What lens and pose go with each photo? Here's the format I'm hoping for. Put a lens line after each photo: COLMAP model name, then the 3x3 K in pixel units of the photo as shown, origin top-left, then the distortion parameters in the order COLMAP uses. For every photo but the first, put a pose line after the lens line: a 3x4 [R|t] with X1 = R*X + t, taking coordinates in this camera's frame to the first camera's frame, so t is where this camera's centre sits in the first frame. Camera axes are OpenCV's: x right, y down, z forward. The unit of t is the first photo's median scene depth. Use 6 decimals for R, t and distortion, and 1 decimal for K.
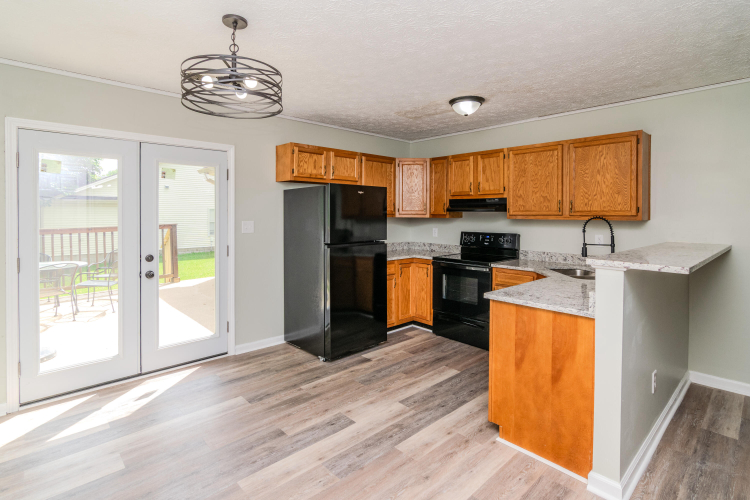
lens RADIAL K [[374.9, 0, 390.3], [0, 374.9, 223.5], [0, 0, 1]] dist [-0.004366, -0.000684]
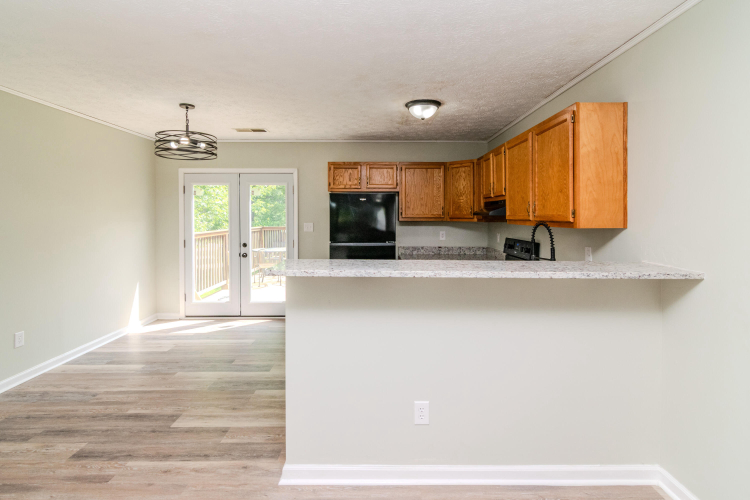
lens RADIAL K [[380.4, 0, 390.2], [0, 380.4, 229.7], [0, 0, 1]] dist [-0.001818, -0.001098]
pose [[0.730761, 0.024760, -0.682184, 0.790256], [-0.018564, 0.999693, 0.016398, -0.009949], [0.682381, 0.000681, 0.730997, 0.197032]]
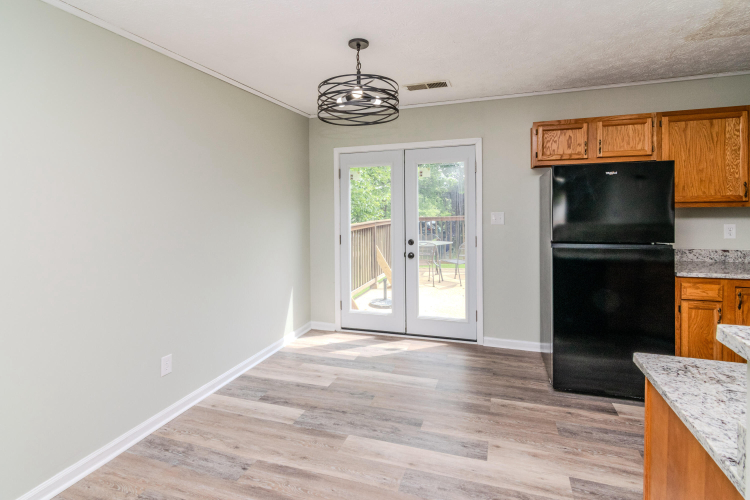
lens RADIAL K [[384.3, 0, 376.0], [0, 384.3, 213.3], [0, 0, 1]] dist [-0.001463, -0.000987]
pose [[0.452057, 0.009112, -0.891942, 0.369910], [-0.006895, 0.999954, 0.006720, -0.008886], [0.891962, 0.003112, 0.452099, 0.274843]]
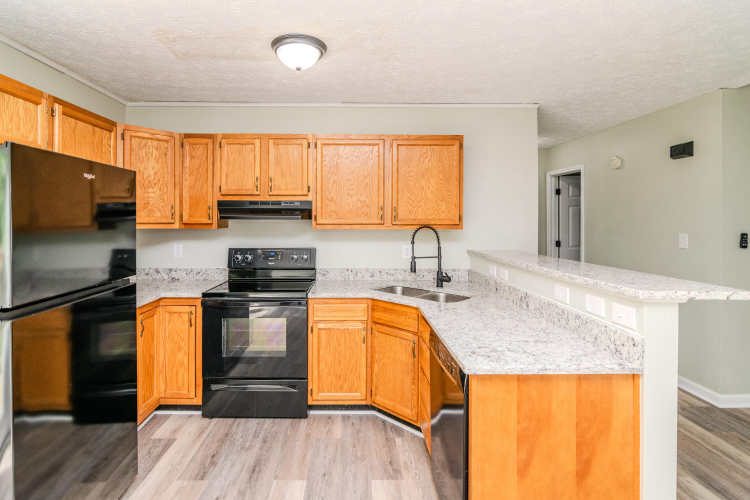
lens RADIAL K [[370.4, 0, 359.7], [0, 370.4, 223.4], [0, 0, 1]] dist [-0.001117, -0.000094]
pose [[0.696708, -0.005747, 0.717332, -0.170566], [0.017642, 0.999803, -0.009124, -0.017410], [-0.717138, 0.019012, 0.696672, 0.468295]]
